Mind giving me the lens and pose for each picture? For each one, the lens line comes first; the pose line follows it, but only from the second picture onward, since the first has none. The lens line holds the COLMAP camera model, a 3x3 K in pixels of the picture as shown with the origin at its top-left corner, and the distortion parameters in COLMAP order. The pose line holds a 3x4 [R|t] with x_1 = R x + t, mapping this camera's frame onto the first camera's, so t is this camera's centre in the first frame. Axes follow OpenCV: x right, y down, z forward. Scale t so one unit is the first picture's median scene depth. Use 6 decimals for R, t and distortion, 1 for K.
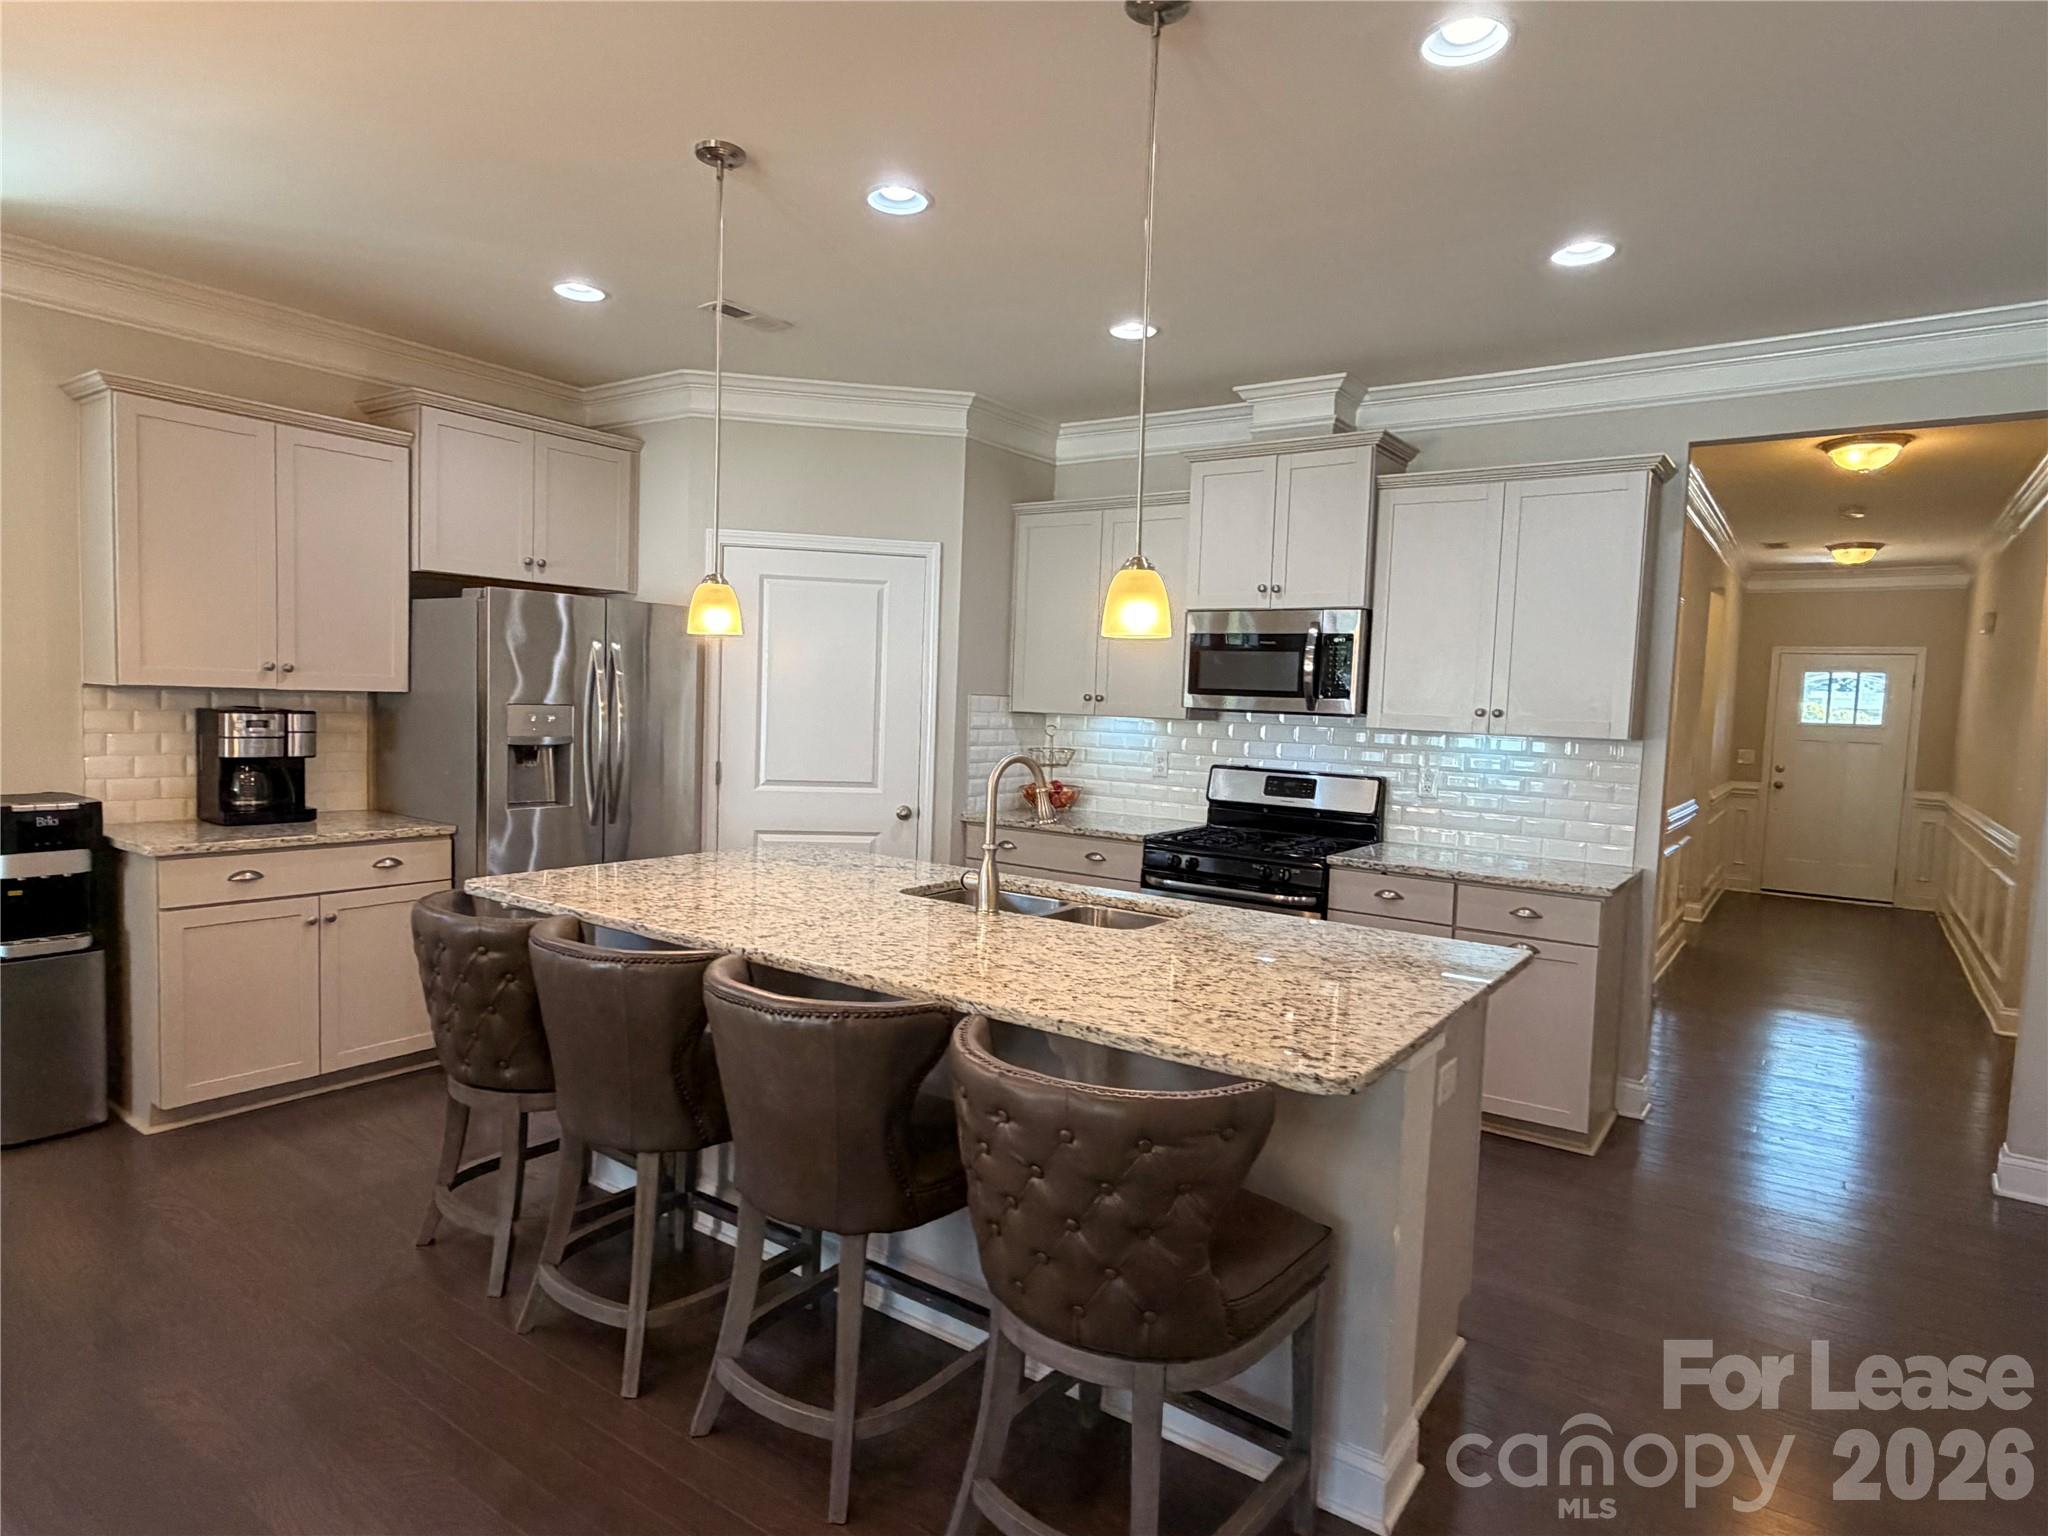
lens RADIAL K [[1159.5, 0, 1013.9], [0, 1159.5, 780.7], [0, 0, 1]] dist [0.000480, -0.000505]
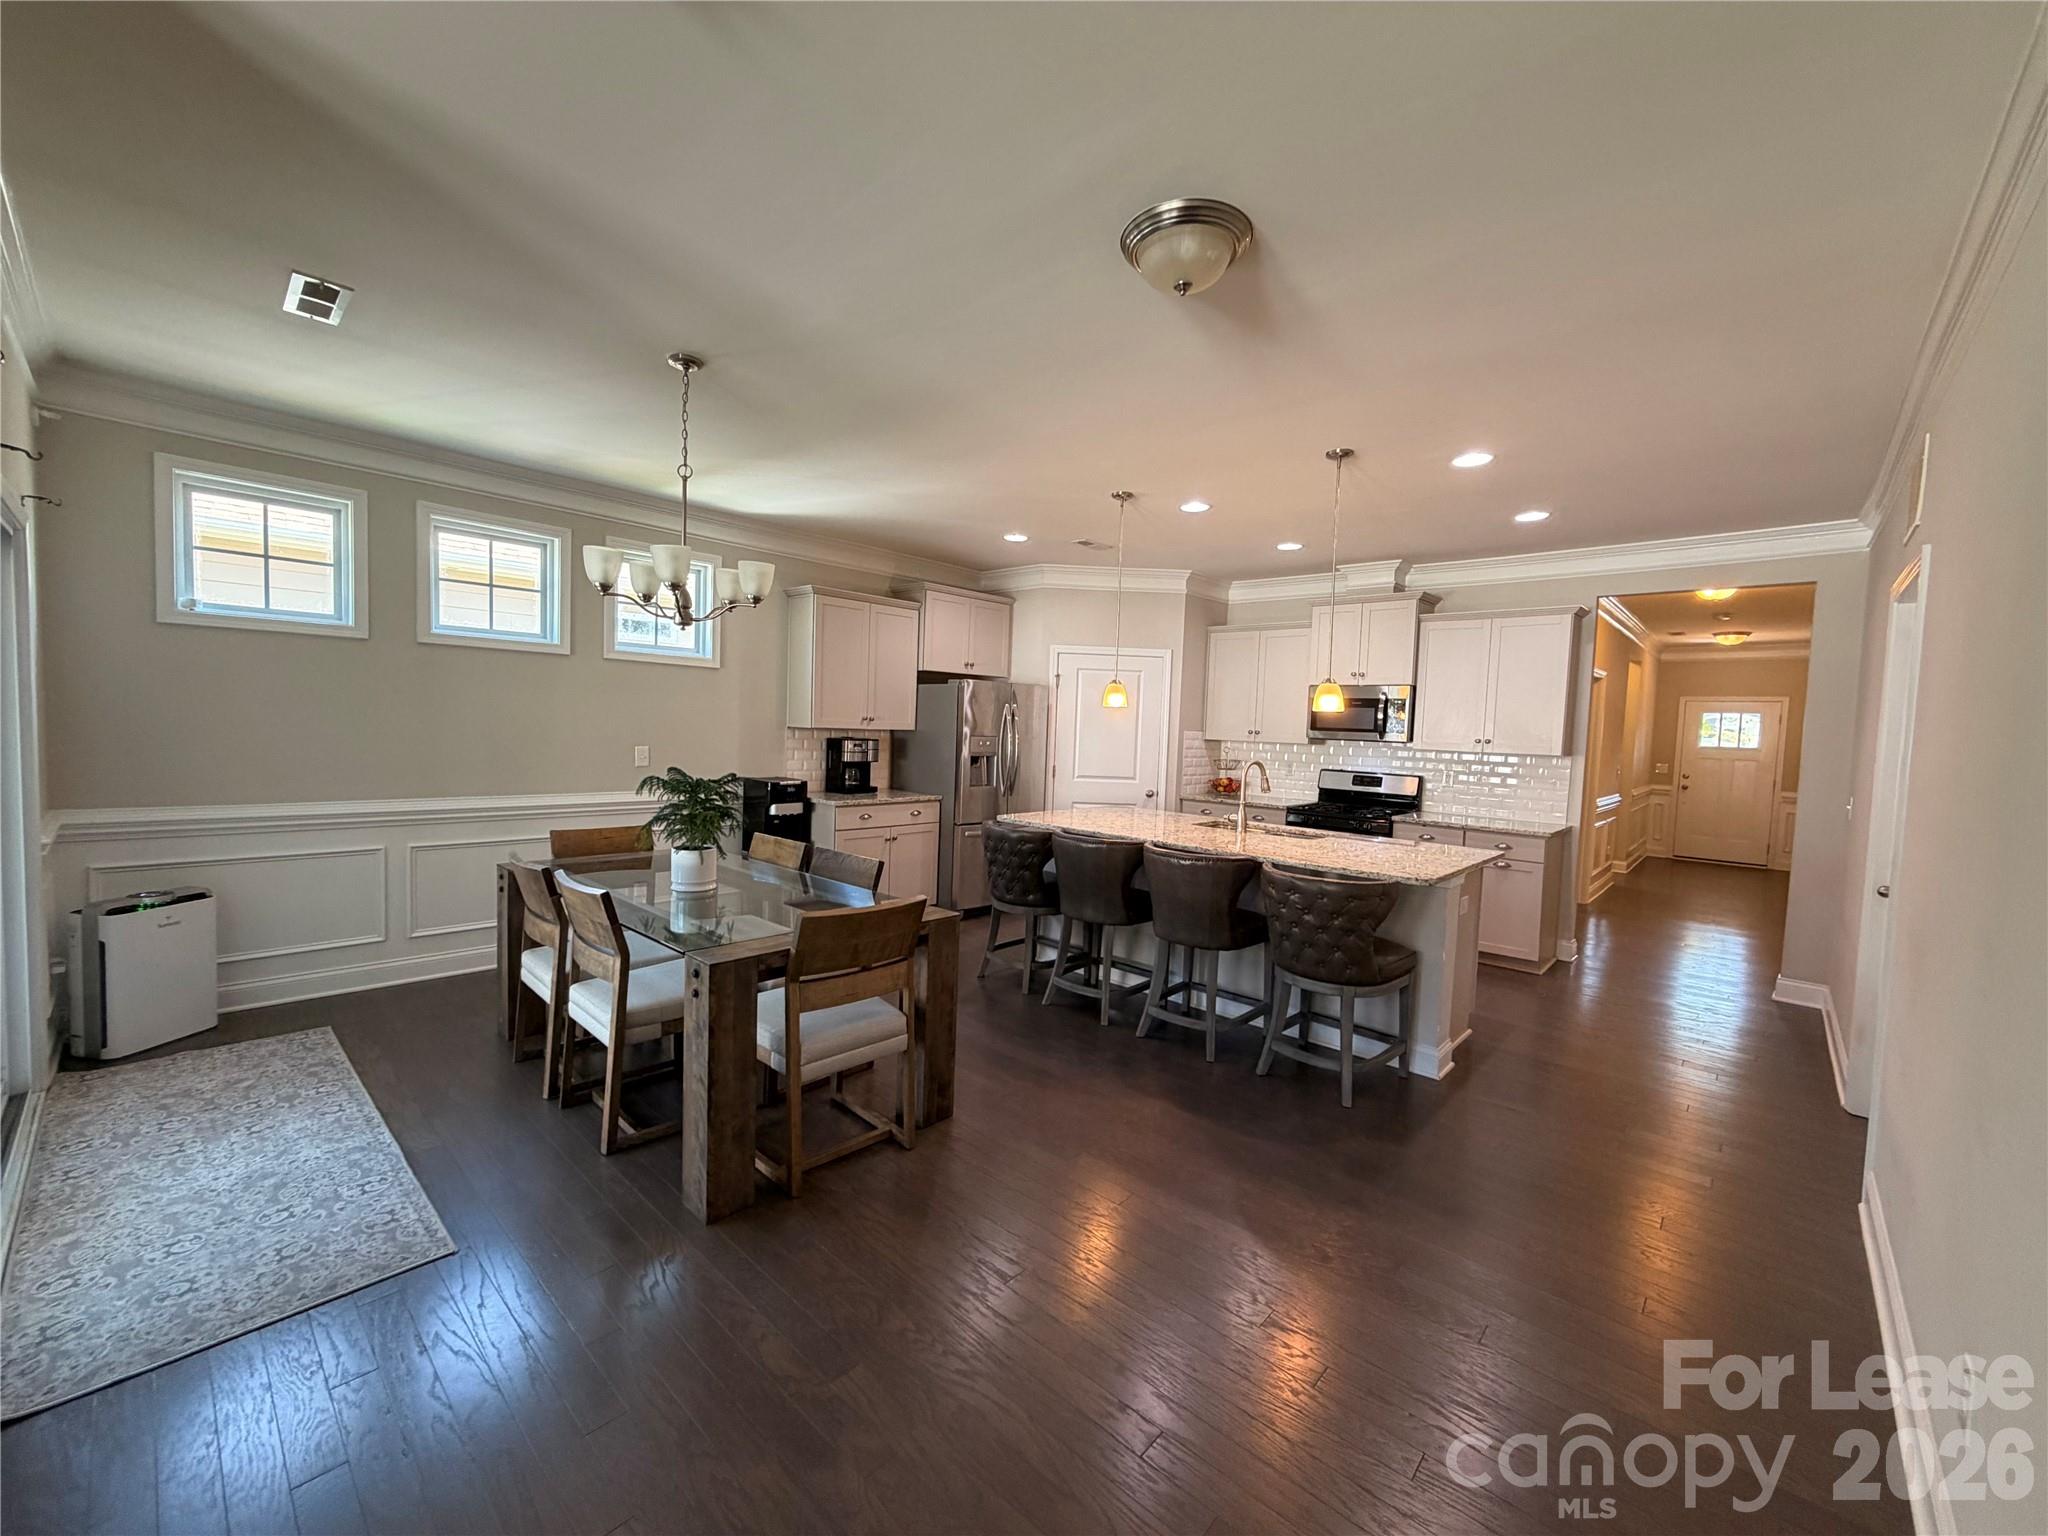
lens RADIAL K [[812.2, 0, 1019.9], [0, 812.2, 769.9], [0, 0, 1]] dist [-0.000005, 0.000043]
pose [[0.991758, 0.006060, -0.127979, -0.157597], [-0.008424, 0.999803, -0.017945, 0.017192], [0.127845, 0.018876, 0.991614, -0.381234]]
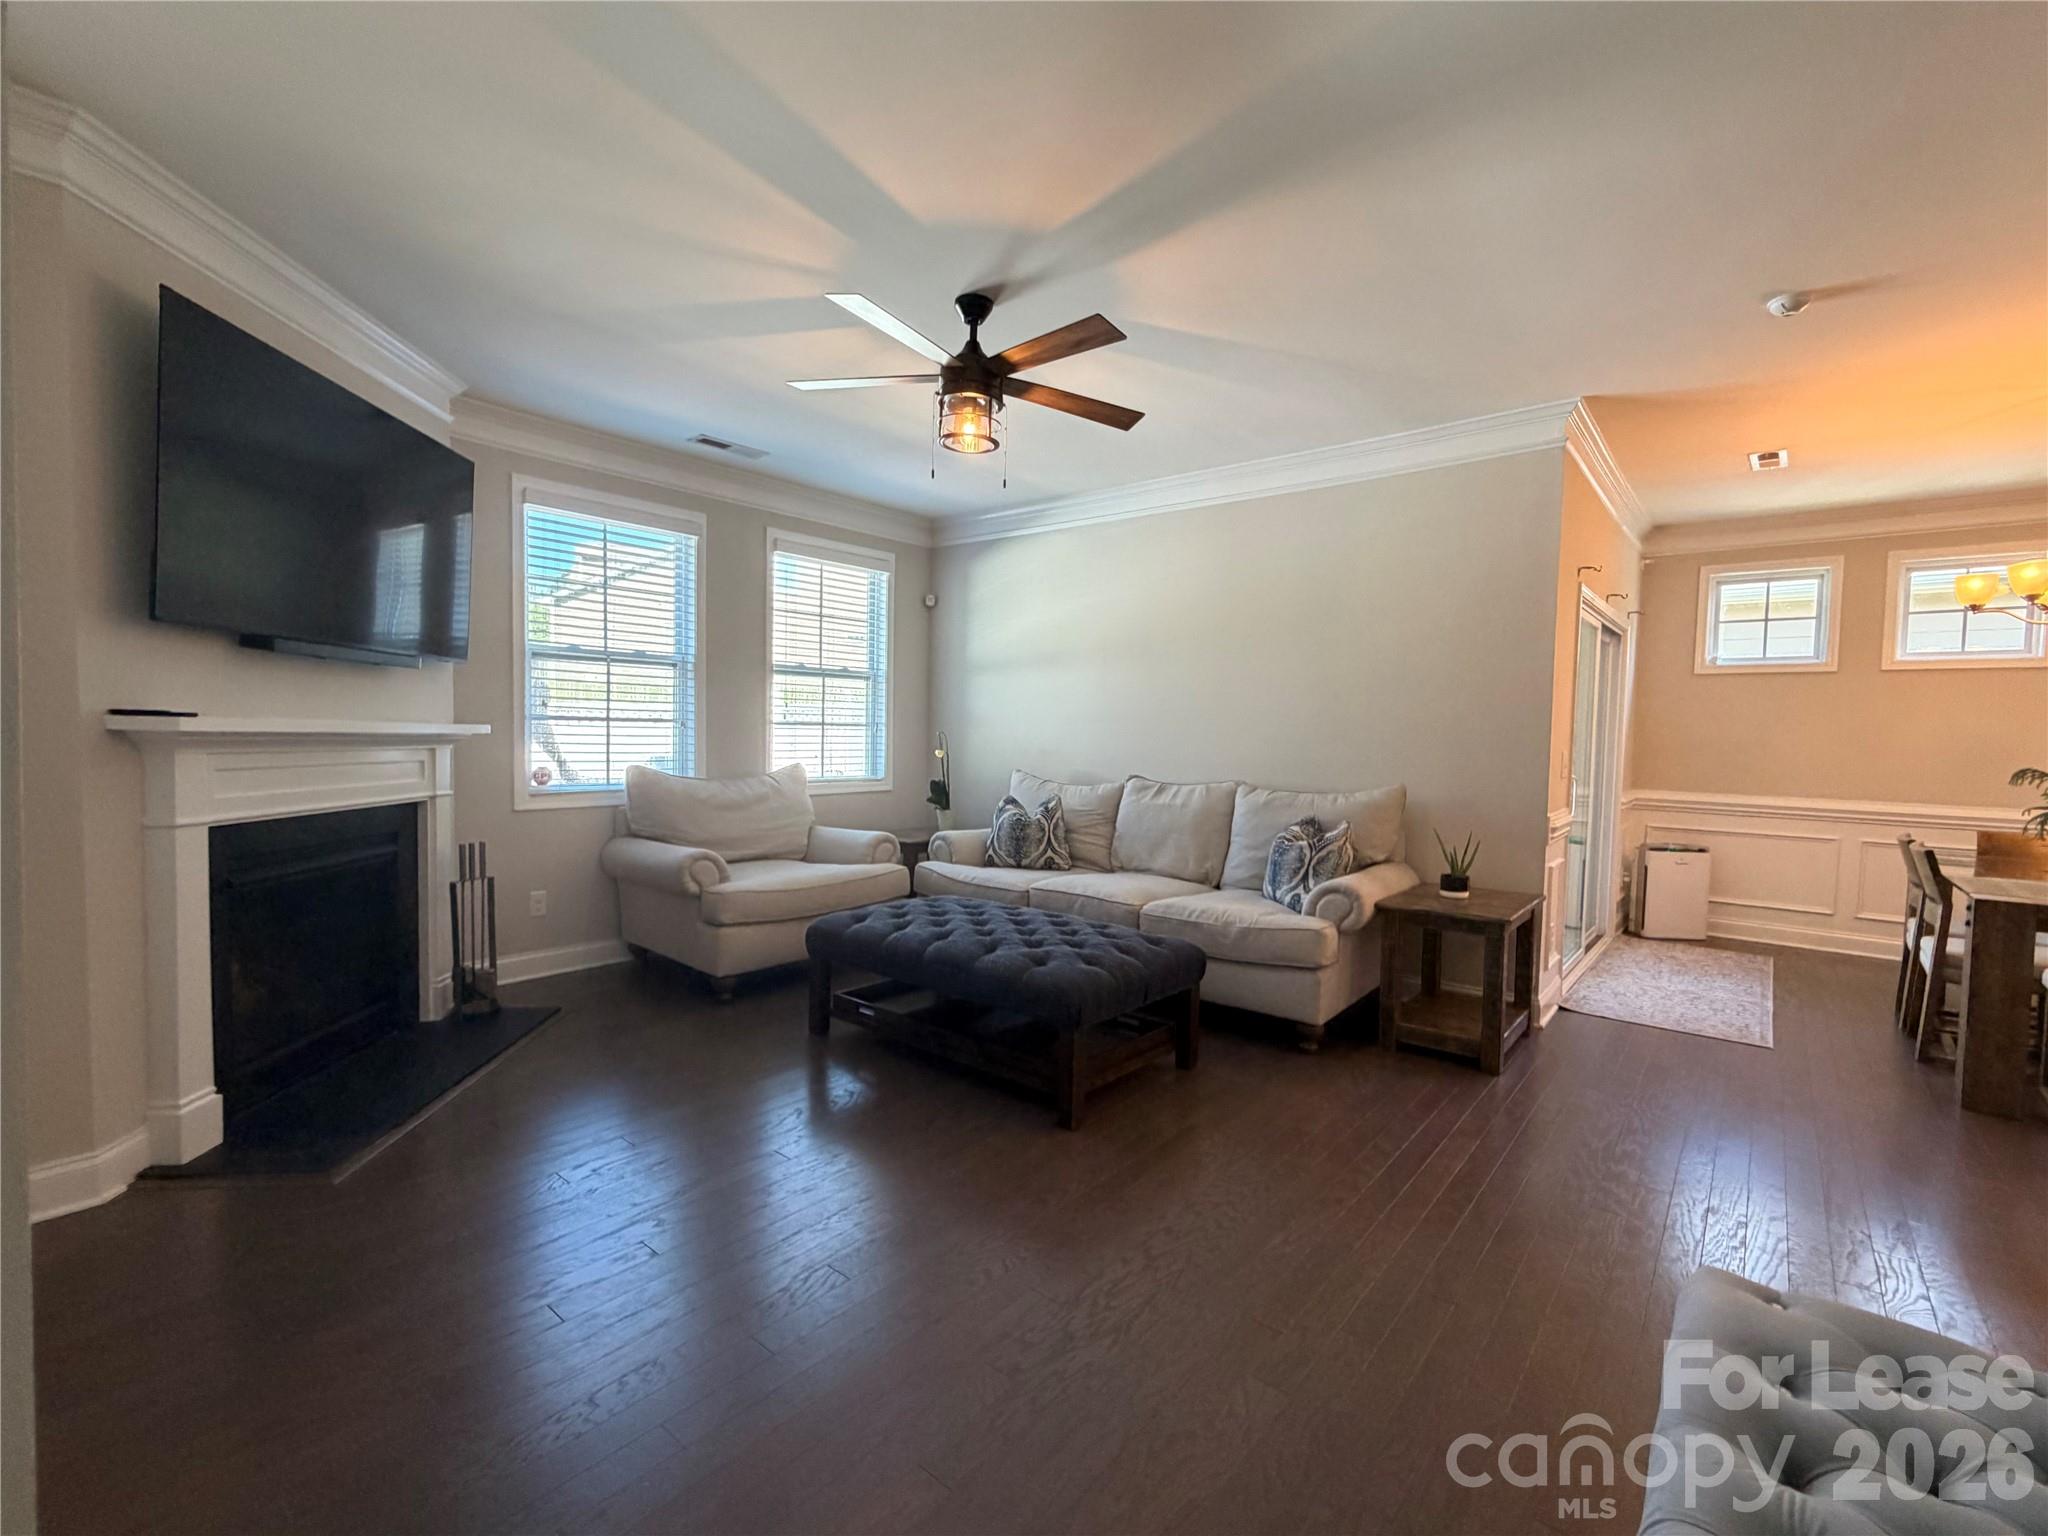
lens RADIAL K [[911.0, 0, 1024.0], [0, 911.0, 768.0], [0, 0, 1]] dist [0.000909, 0.000029]
pose [[-0.071600, 0.001347, -0.997433, 0.365298], [-0.095861, 0.995361, 0.008226, 0.094896], [0.992816, 0.096204, -0.071139, -0.608002]]
